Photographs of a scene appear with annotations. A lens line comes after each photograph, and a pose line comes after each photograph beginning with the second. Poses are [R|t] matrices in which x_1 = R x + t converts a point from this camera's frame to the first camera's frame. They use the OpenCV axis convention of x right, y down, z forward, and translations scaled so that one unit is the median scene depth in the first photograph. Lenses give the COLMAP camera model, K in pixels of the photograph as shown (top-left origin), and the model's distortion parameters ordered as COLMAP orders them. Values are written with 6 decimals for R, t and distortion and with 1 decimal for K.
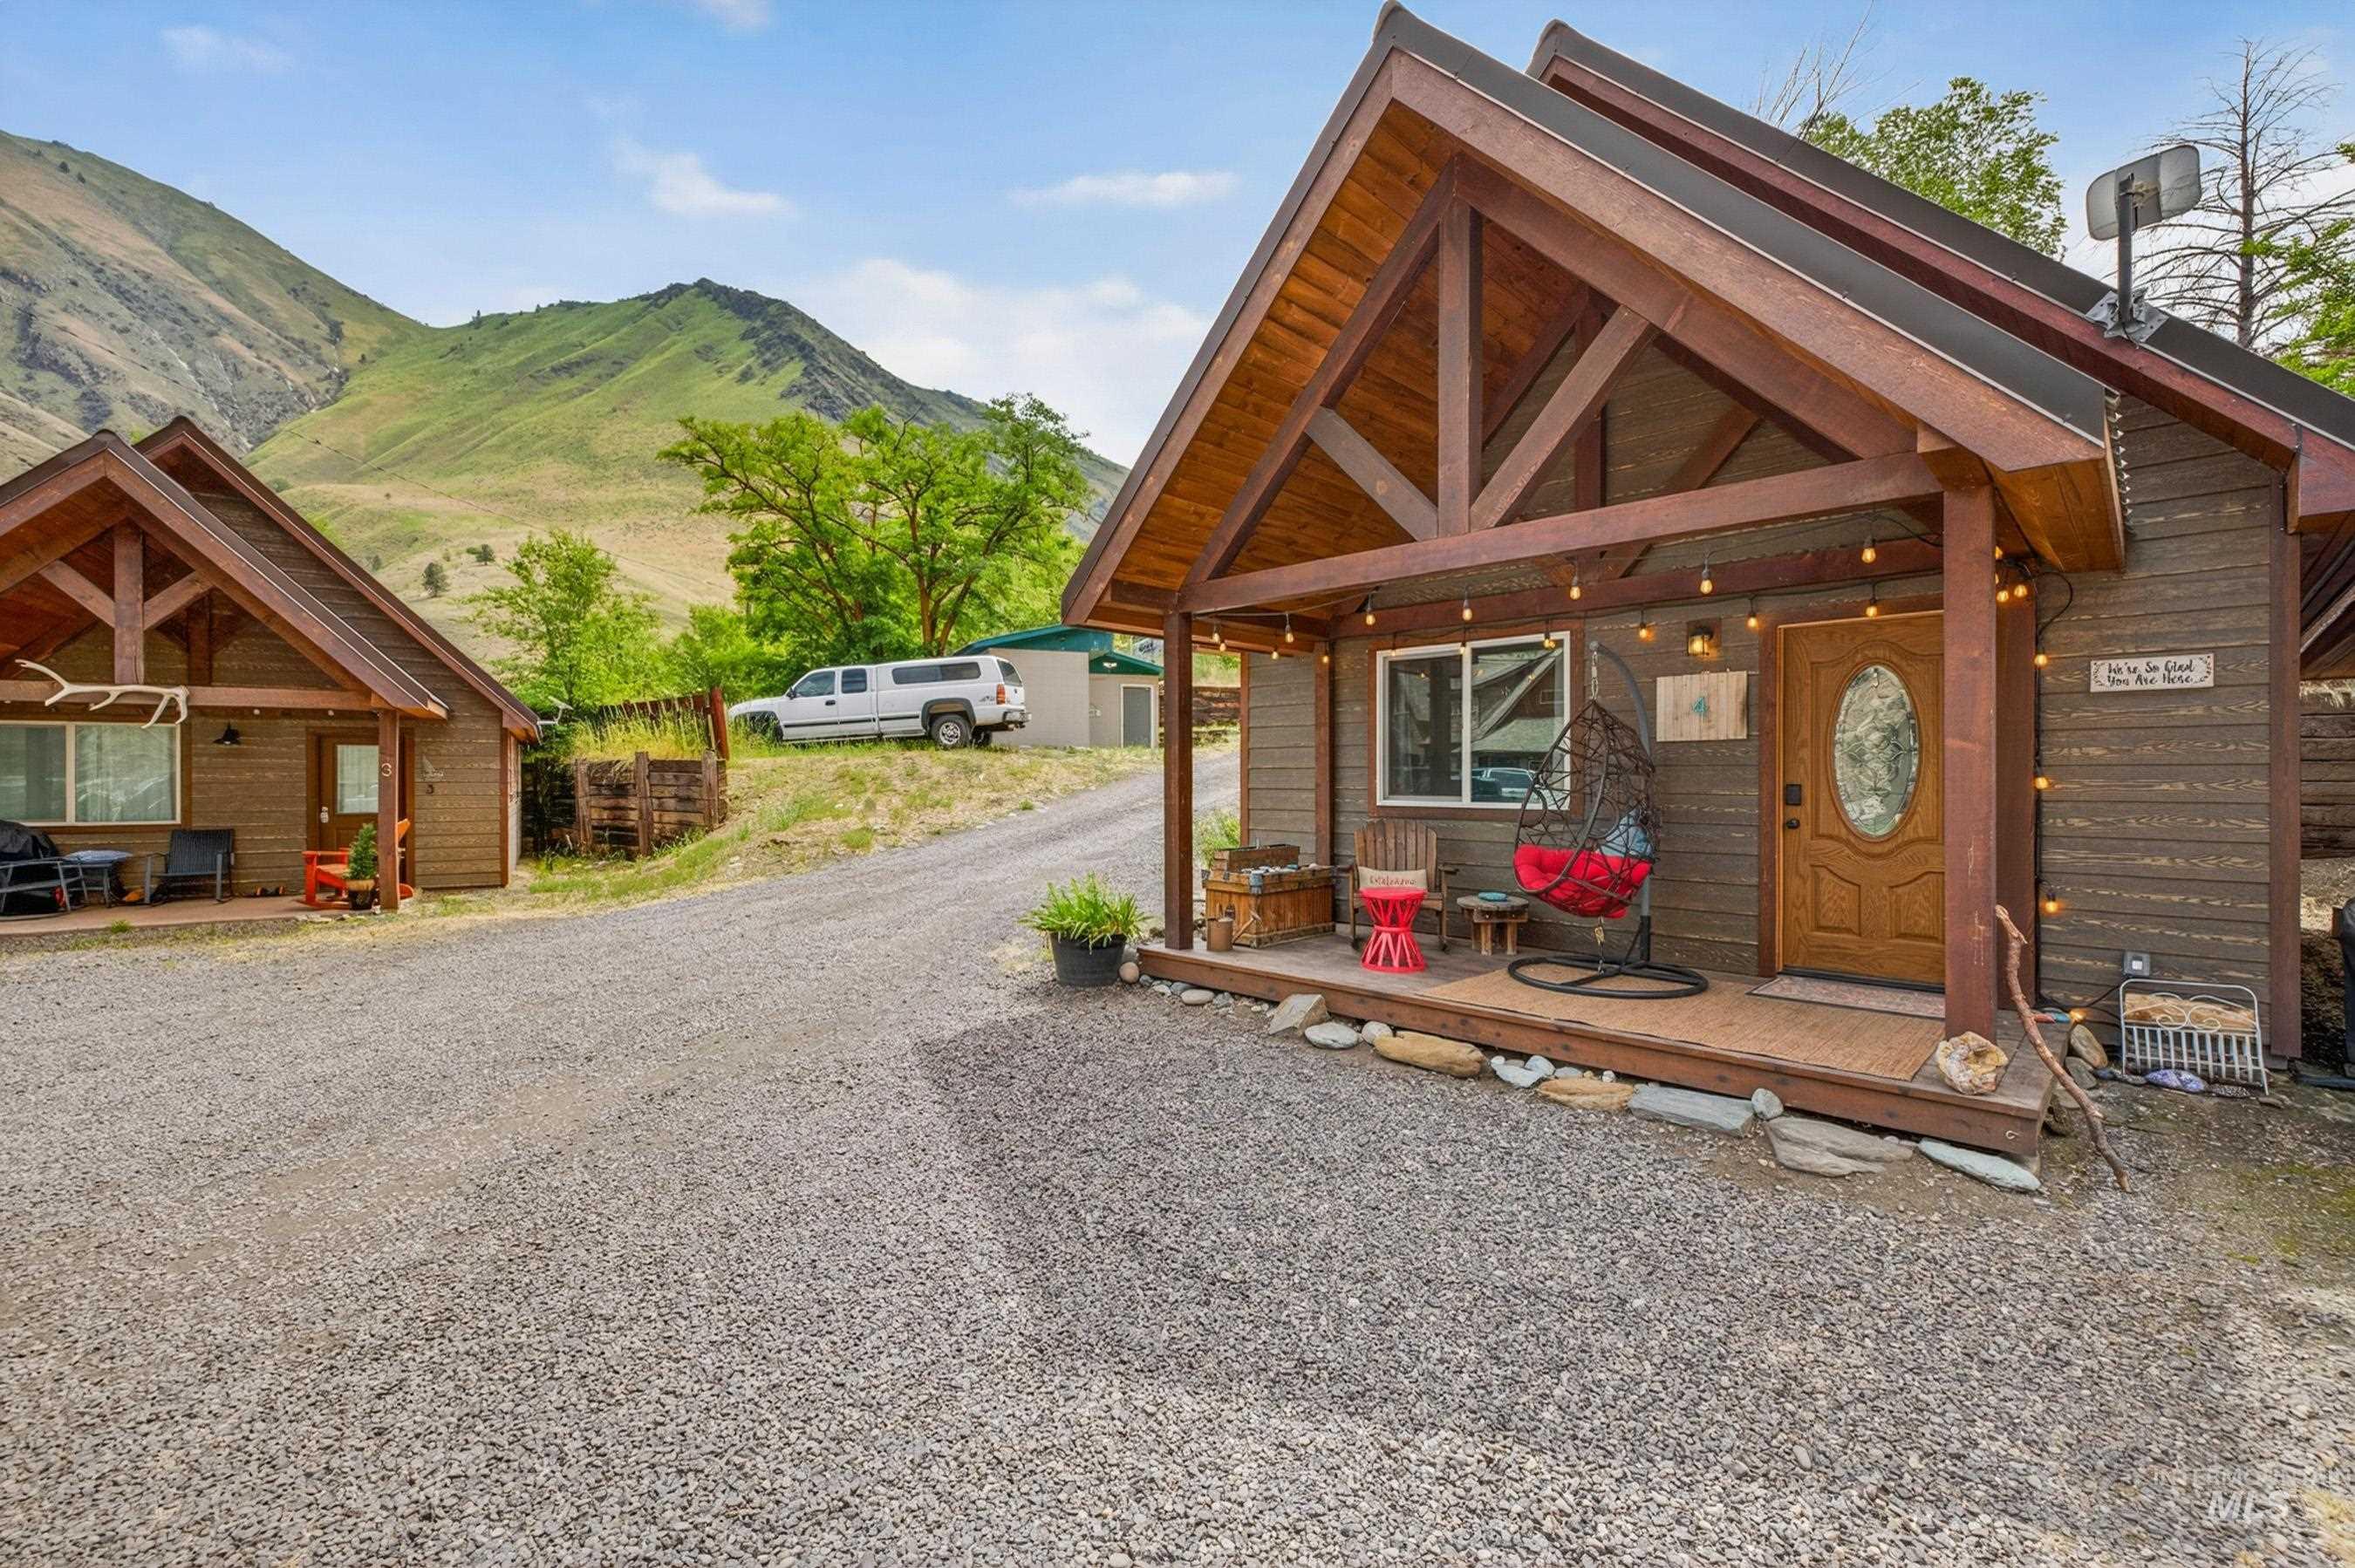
lens RADIAL K [[975.9, 0, 1177.7], [0, 975.9, 774.5], [0, 0, 1]] dist [0.011872, -0.000114]
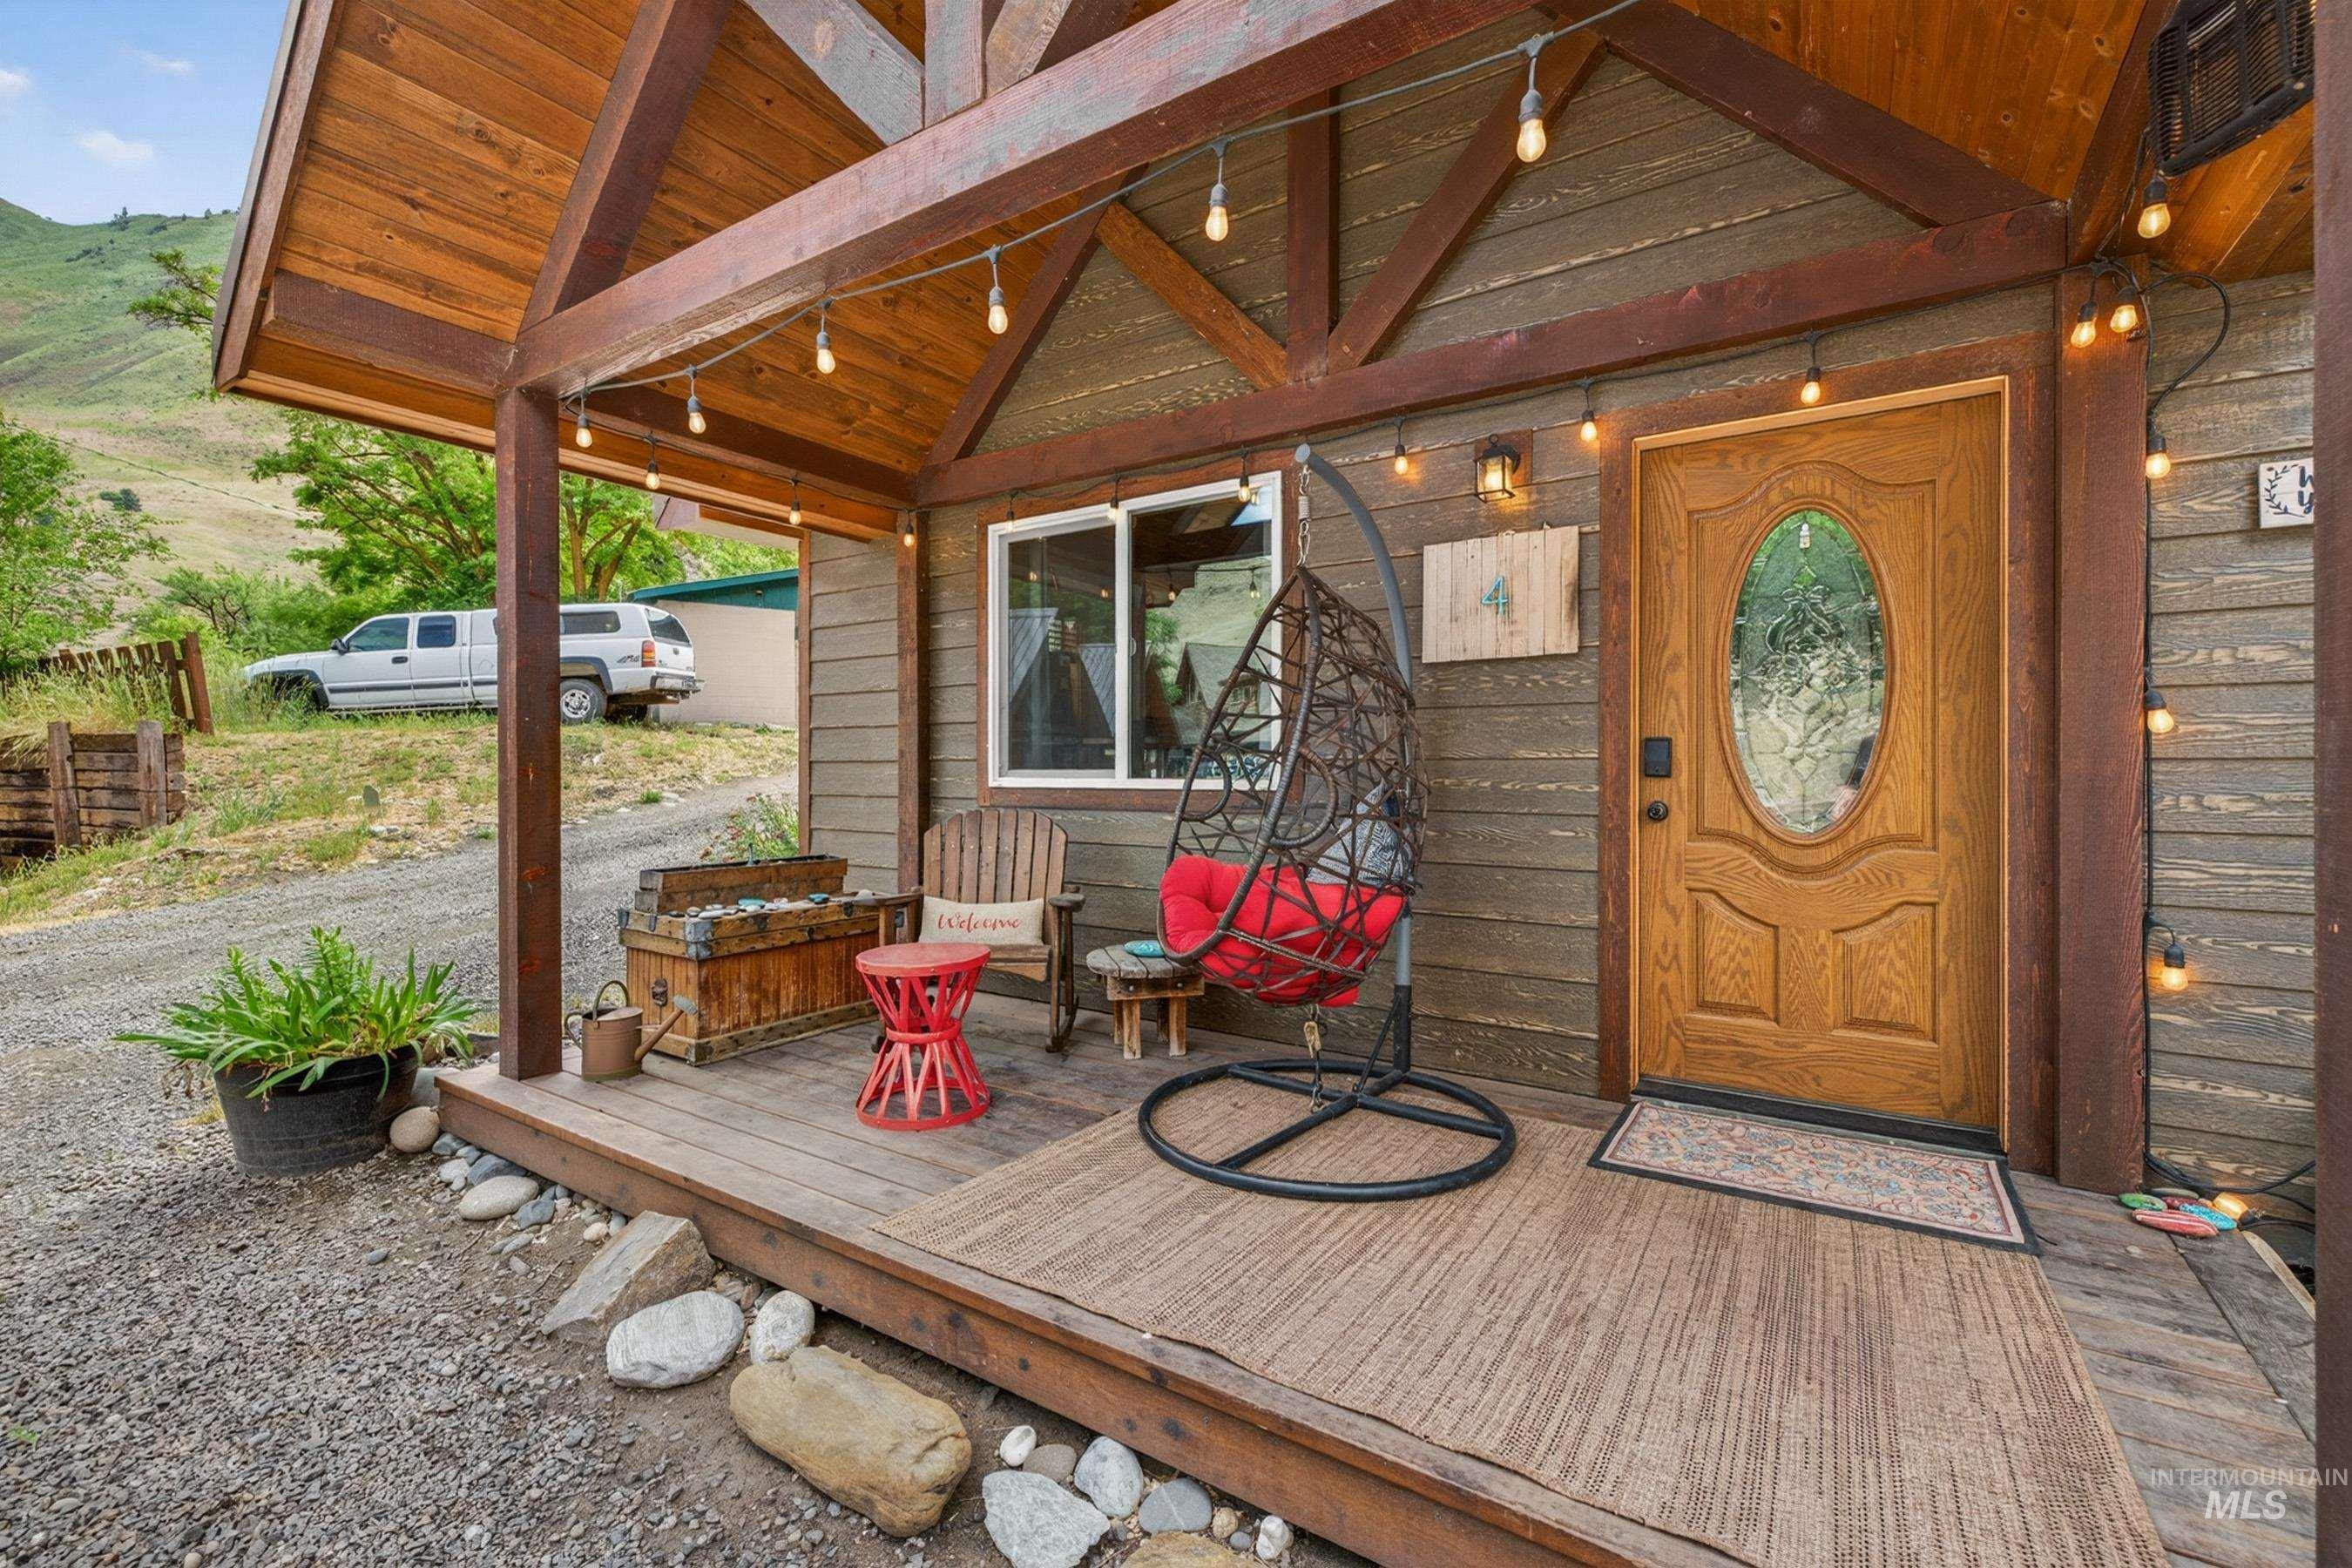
lens RADIAL K [[974.8, 0, 1176.2], [0, 974.8, 774.5], [0, 0, 1]] dist [0.011872, -0.000114]
pose [[0.982056, -0.000431, 0.188589, 0.234936], [-0.000698, 0.999982, 0.005919, 0.023794], [-0.188588, -0.005944, 0.982038, 0.459202]]
